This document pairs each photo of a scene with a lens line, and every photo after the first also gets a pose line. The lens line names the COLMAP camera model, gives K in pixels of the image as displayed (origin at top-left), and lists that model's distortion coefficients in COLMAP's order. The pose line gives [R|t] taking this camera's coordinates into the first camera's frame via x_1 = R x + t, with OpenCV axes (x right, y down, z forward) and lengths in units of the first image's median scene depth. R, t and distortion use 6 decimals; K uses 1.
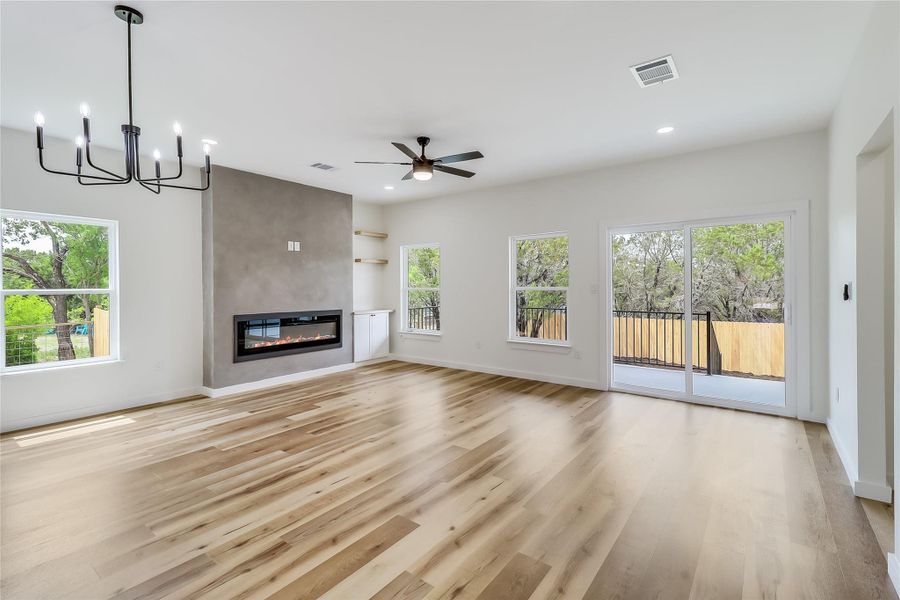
lens RADIAL K [[415.1, 0, 447.7], [0, 415.1, 288.5], [0, 0, 1]] dist [0.013490, -0.005583]
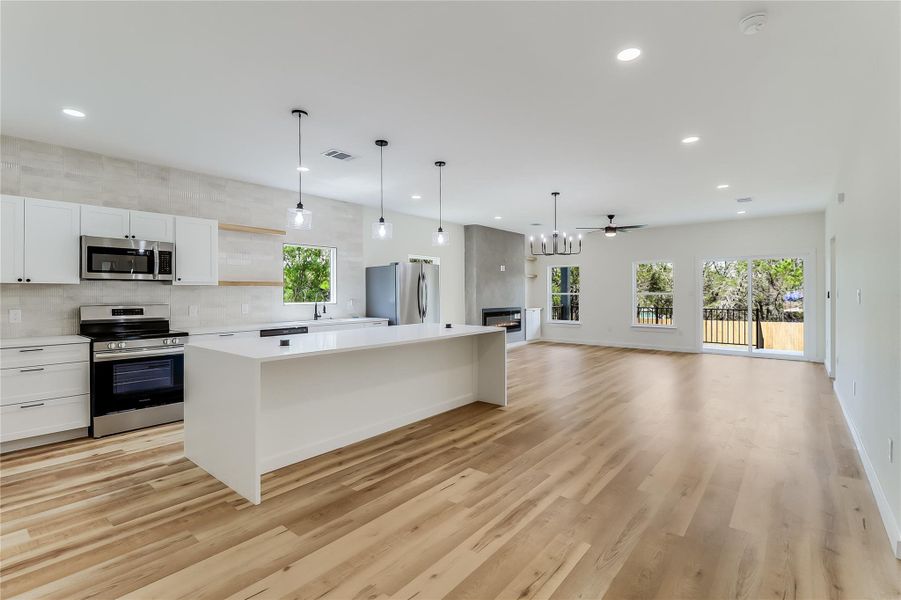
lens RADIAL K [[415.5, 0, 452.5], [0, 415.5, 298.5], [0, 0, 1]] dist [0.013490, -0.005583]
pose [[0.999337, 0.003554, -0.036223, -0.510251], [-0.003162, 0.999936, 0.010880, 0.001741], [0.036259, -0.010759, 0.999285, -0.677091]]
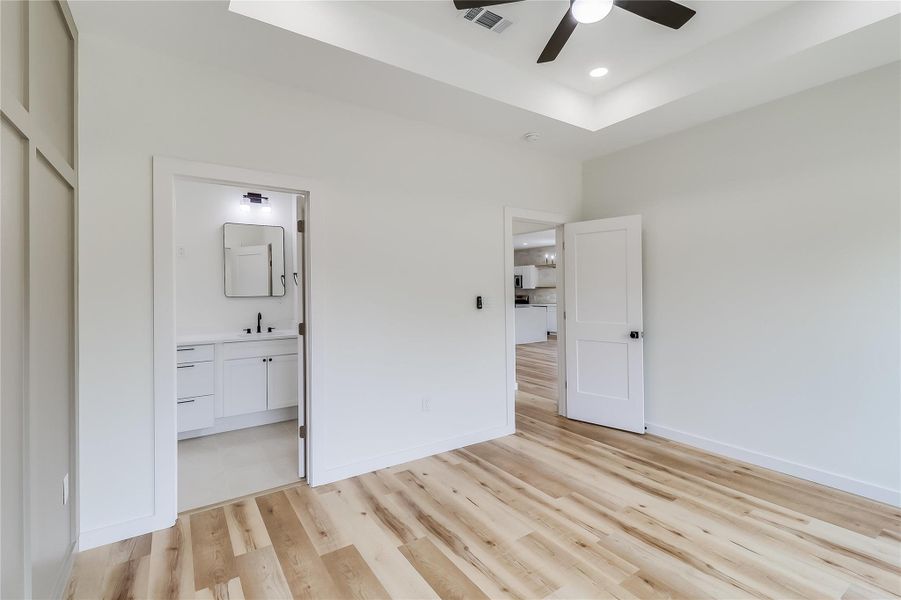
lens RADIAL K [[415.5, 0, 453.6], [0, 415.5, 296.9], [0, 0, 1]] dist [0.013490, -0.005583]
pose [[-0.308931, 0.006563, -0.951062, 1.360055], [-0.006342, 0.999940, 0.008960, 0.014257], [0.951063, 0.008800, -0.308871, 0.468034]]
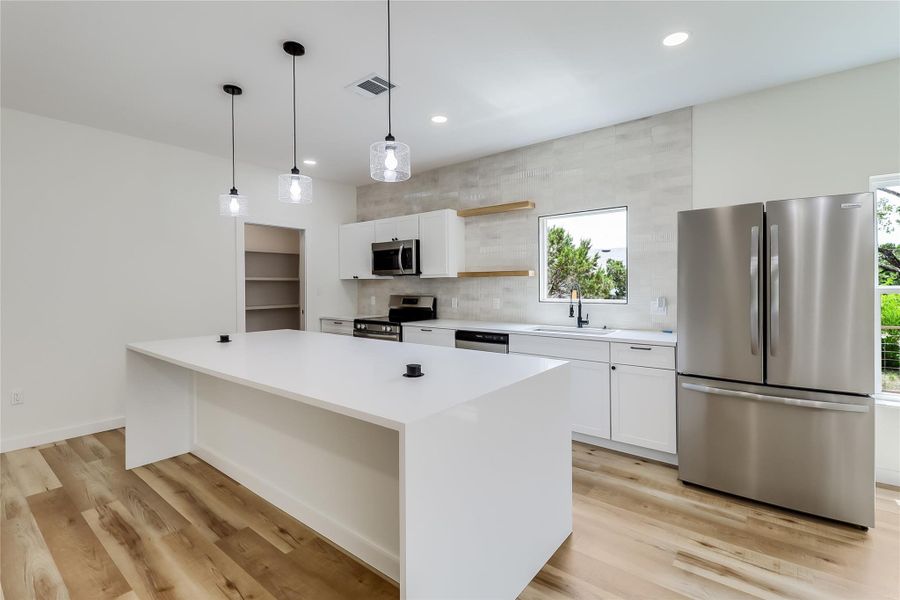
lens RADIAL K [[415.1, 0, 459.7], [0, 415.1, 286.2], [0, 0, 1]] dist [0.013490, -0.005583]
pose [[-0.010590, 0.008919, -0.999904, -0.216960], [0.001697, 0.999959, 0.008901, -0.004237], [0.999942, -0.001603, -0.010605, 0.190332]]
